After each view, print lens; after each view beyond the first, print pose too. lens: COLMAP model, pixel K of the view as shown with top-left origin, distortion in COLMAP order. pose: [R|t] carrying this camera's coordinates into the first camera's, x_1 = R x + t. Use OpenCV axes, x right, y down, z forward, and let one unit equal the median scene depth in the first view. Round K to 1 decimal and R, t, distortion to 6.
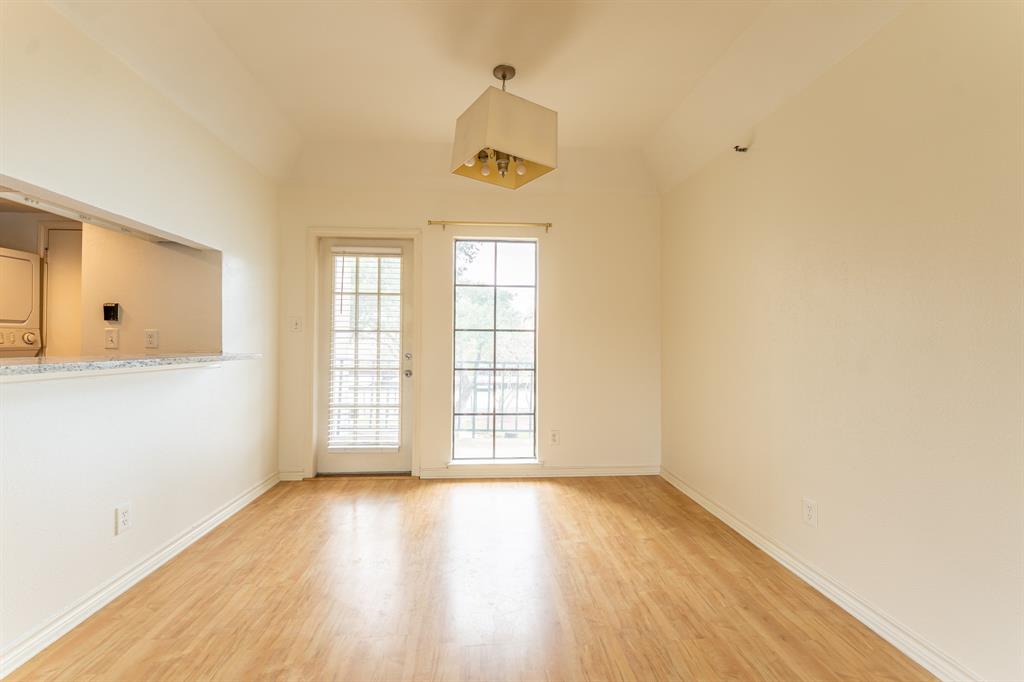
lens RADIAL K [[438.7, 0, 509.4], [0, 438.7, 335.2], [0, 0, 1]] dist [-0.000083, -0.000115]
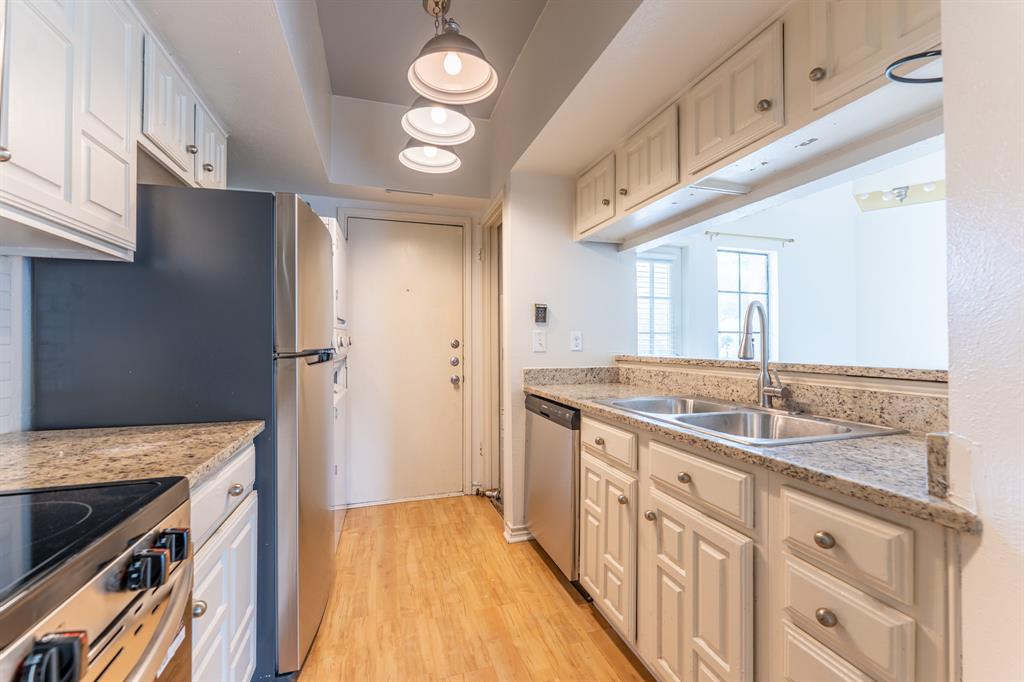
lens RADIAL K [[418.4, 0, 508.2], [0, 418.4, 337.9], [0, 0, 1]] dist [0.000460, -0.000759]
pose [[0.973797, -0.000148, 0.227418, -0.965879], [-0.001626, 0.999970, 0.007615, -0.005953], [-0.227412, -0.007785, 0.973767, 0.116152]]
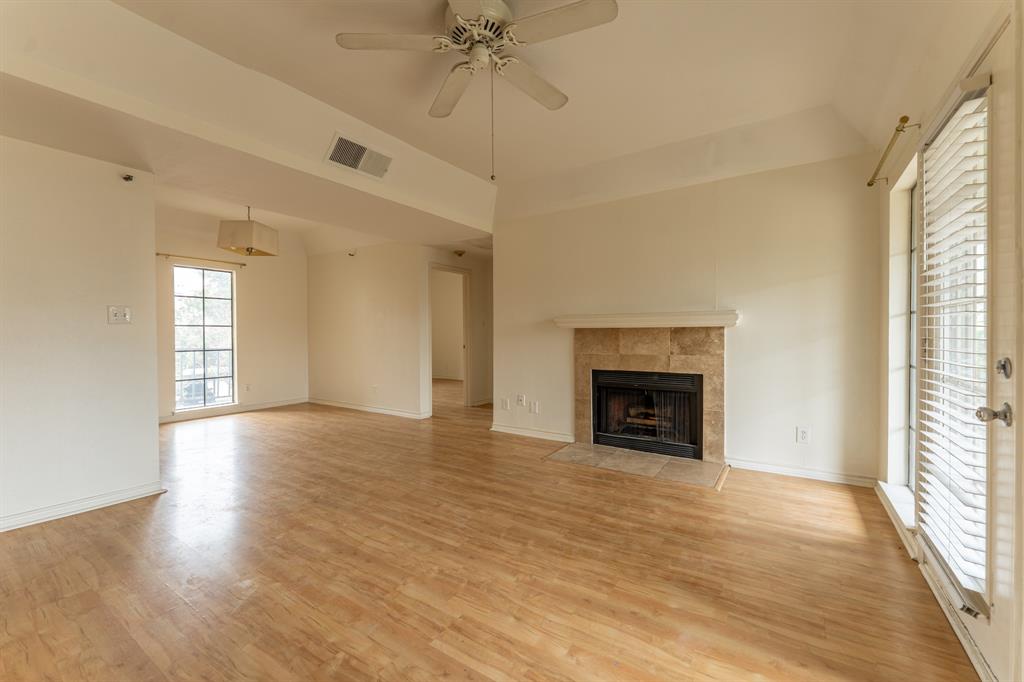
lens RADIAL K [[418.4, 0, 508.2], [0, 418.4, 337.9], [0, 0, 1]] dist [0.000460, -0.000759]
pose [[0.611305, -0.016228, 0.791229, -0.633907], [-0.009171, 0.999577, 0.027587, -0.022140], [-0.791342, -0.024120, 0.610898, -0.903540]]
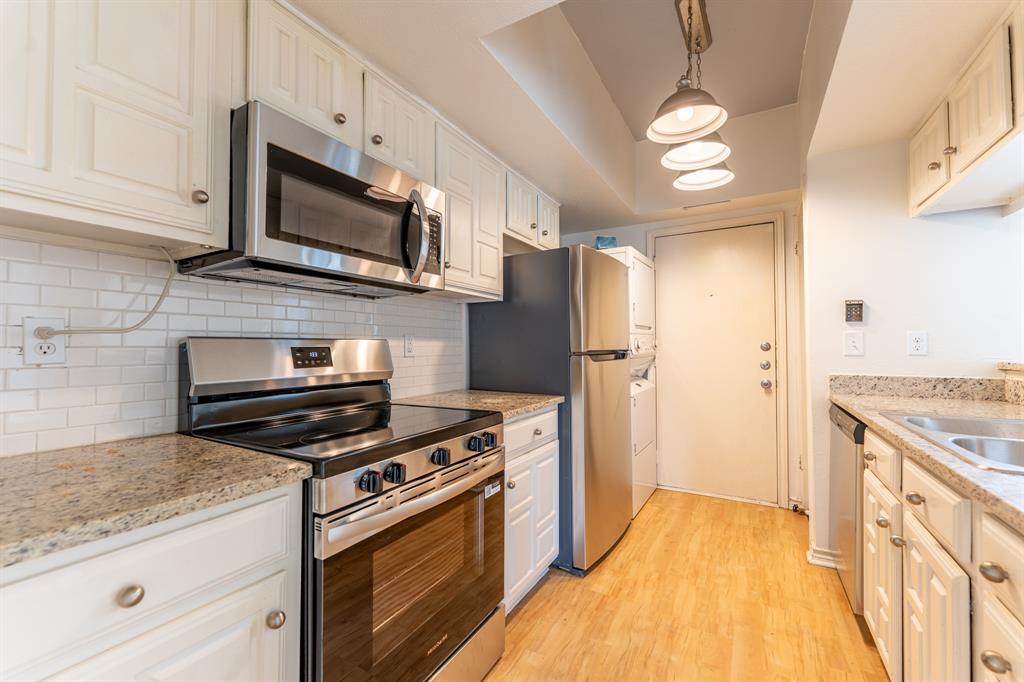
lens RADIAL K [[418.4, 0, 508.2], [0, 418.4, 337.9], [0, 0, 1]] dist [0.000460, -0.000759]
pose [[0.824873, -0.014457, -0.565134, -0.818005], [0.014277, 0.999887, -0.004740, -0.007299], [0.565138, -0.004158, 0.824986, 0.002918]]
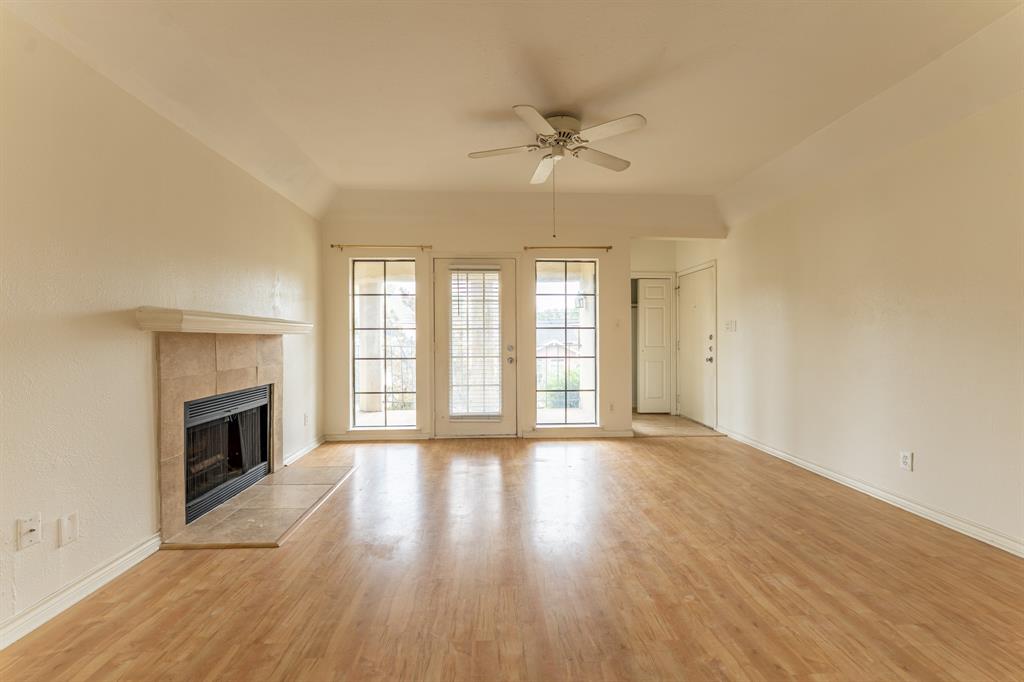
lens RADIAL K [[418.4, 0, 508.2], [0, 418.4, 337.9], [0, 0, 1]] dist [0.000460, -0.000759]
pose [[-0.999799, 0.000847, 0.020021, -0.089884], [0.000428, 0.999781, -0.020919, 0.005276], [-0.020035, -0.020906, -0.999581, 0.385498]]
